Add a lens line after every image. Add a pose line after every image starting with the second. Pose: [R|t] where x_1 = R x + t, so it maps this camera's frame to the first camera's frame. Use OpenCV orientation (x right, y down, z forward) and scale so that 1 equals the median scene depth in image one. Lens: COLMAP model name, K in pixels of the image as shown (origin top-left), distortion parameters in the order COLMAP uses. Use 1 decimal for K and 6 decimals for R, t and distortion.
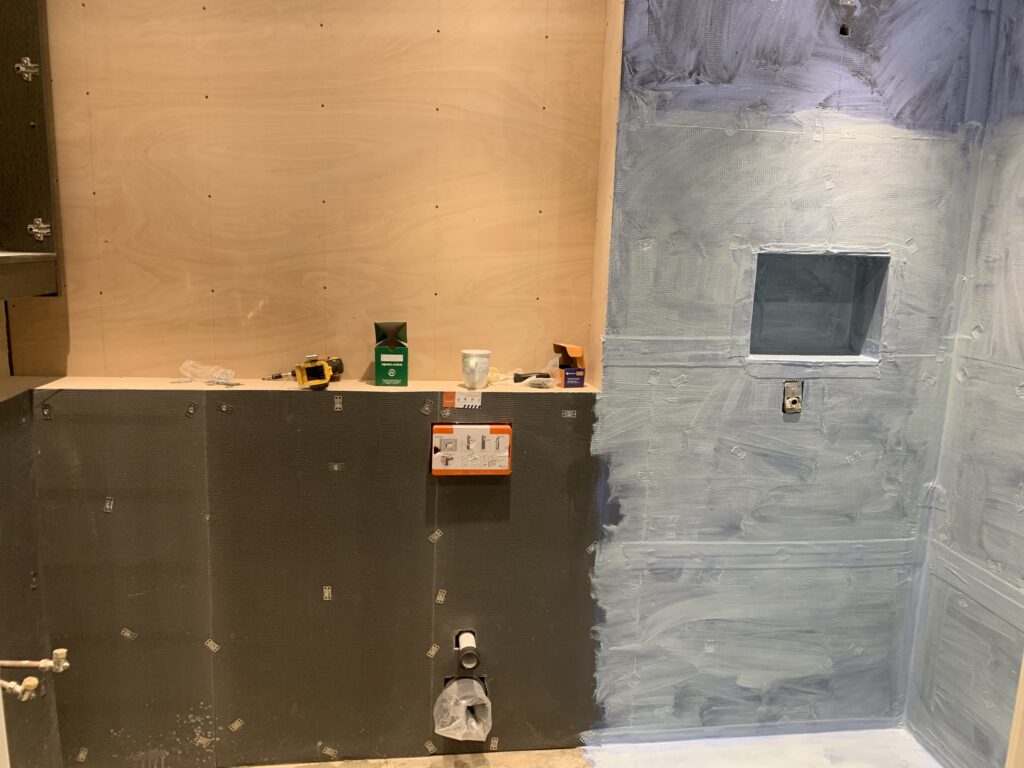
lens RADIAL K [[743.9, 0, 512.0], [0, 743.9, 384.0], [0, 0, 1]] dist [0.005694, -0.008792]
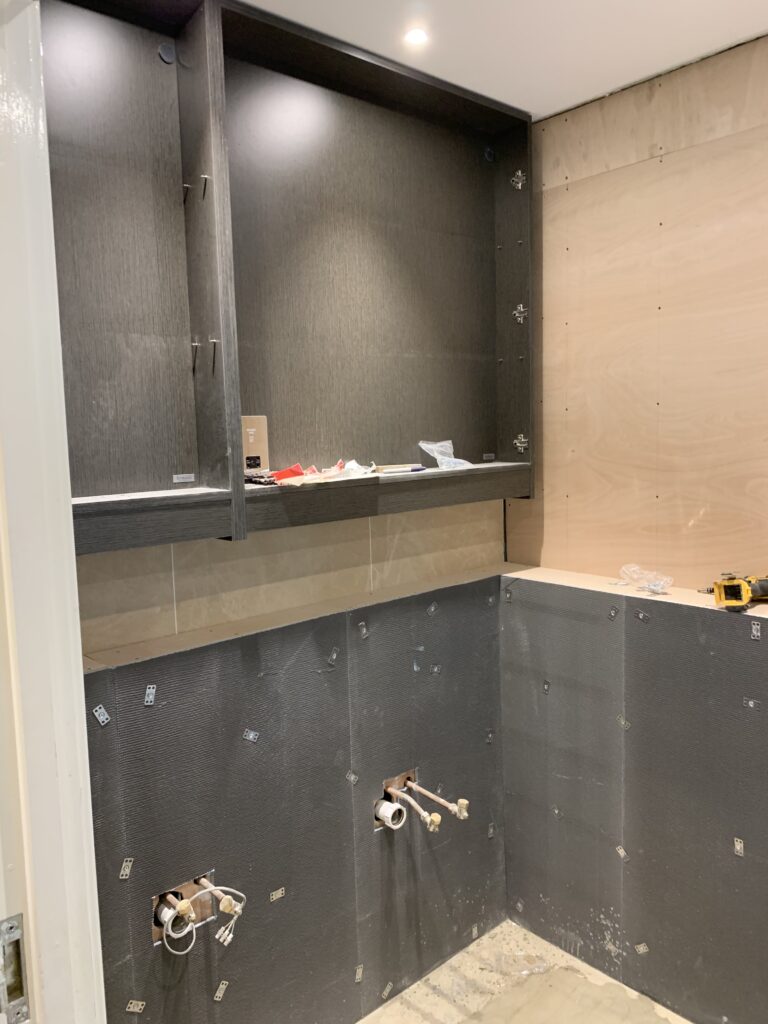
lens RADIAL K [[743.9, 0, 384.0], [0, 743.9, 512.0], [0, 0, 1]] dist [0.005694, -0.008792]
pose [[0.594333, 0.042165, -0.803113, 0.194078], [-0.109992, 0.993502, -0.029237, -0.037323], [0.796662, 0.105713, 0.595109, 0.121010]]
